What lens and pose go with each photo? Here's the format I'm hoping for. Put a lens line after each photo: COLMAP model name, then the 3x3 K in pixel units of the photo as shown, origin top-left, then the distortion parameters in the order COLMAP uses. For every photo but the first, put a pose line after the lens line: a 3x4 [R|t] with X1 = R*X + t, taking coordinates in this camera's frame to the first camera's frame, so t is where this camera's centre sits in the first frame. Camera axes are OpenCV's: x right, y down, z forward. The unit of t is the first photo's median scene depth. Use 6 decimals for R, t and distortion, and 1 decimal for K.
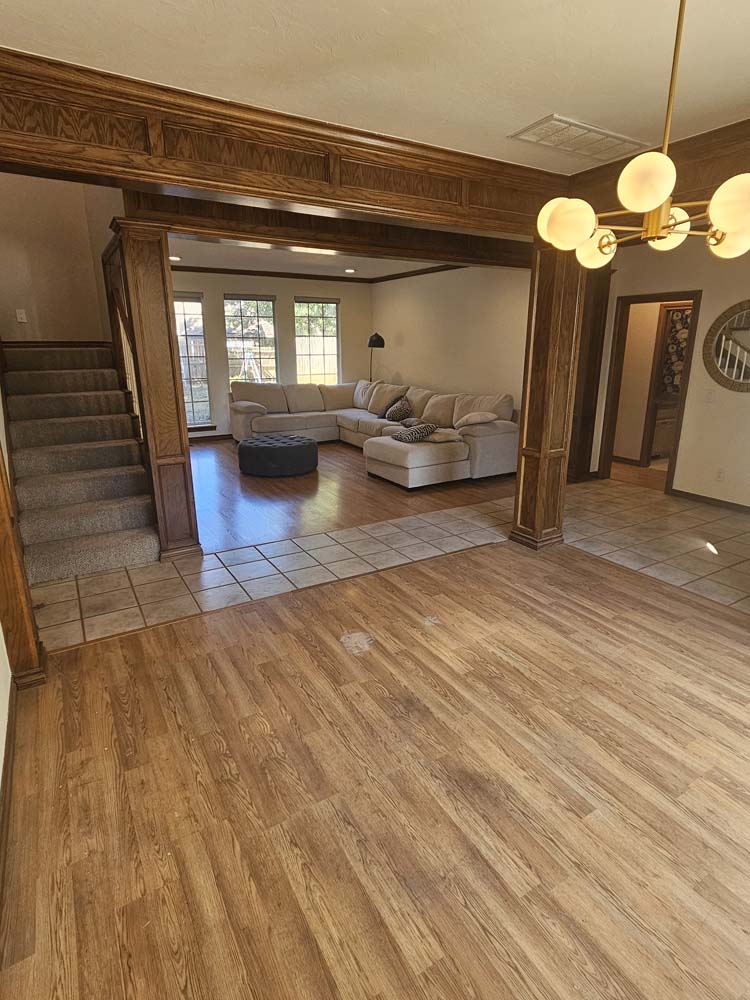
lens RADIAL K [[513.9, 0, 376.2], [0, 513.9, 498.9], [0, 0, 1]] dist [-0.001719, 0.000536]
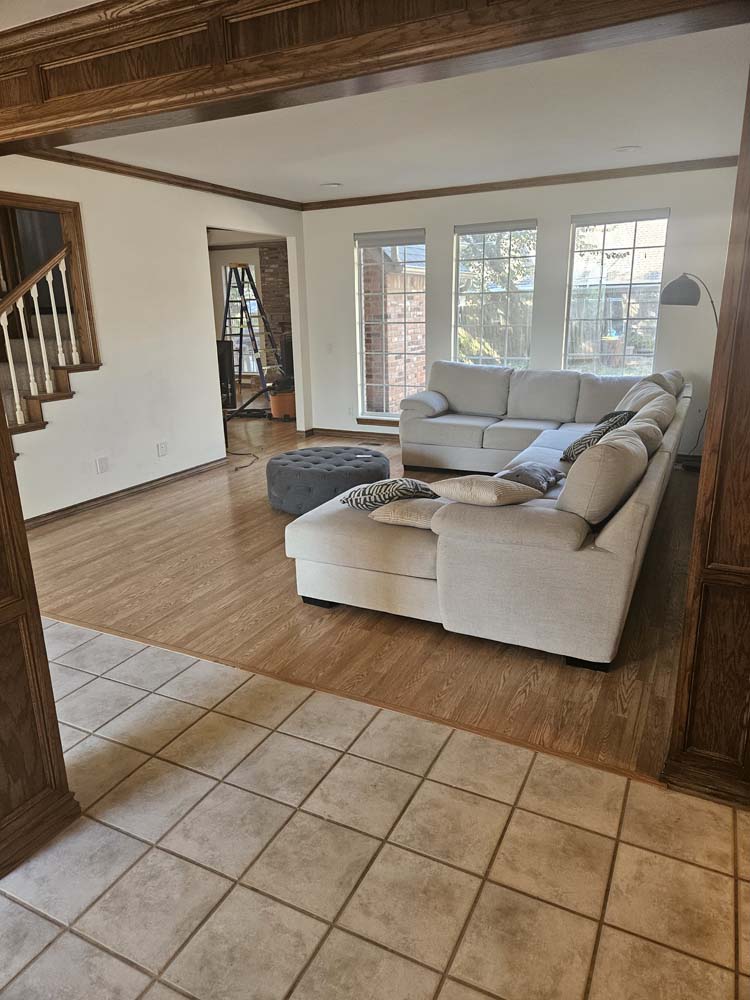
lens RADIAL K [[664.8, 0, 375.0], [0, 664.8, 499.5], [0, 0, 1]] dist [0.064749, 0.001410]
pose [[0.529467, 0.226345, -0.817577, 0.680351], [-0.220810, 0.967300, 0.124798, -0.232693], [0.819090, 0.114453, 0.562132, 0.751928]]
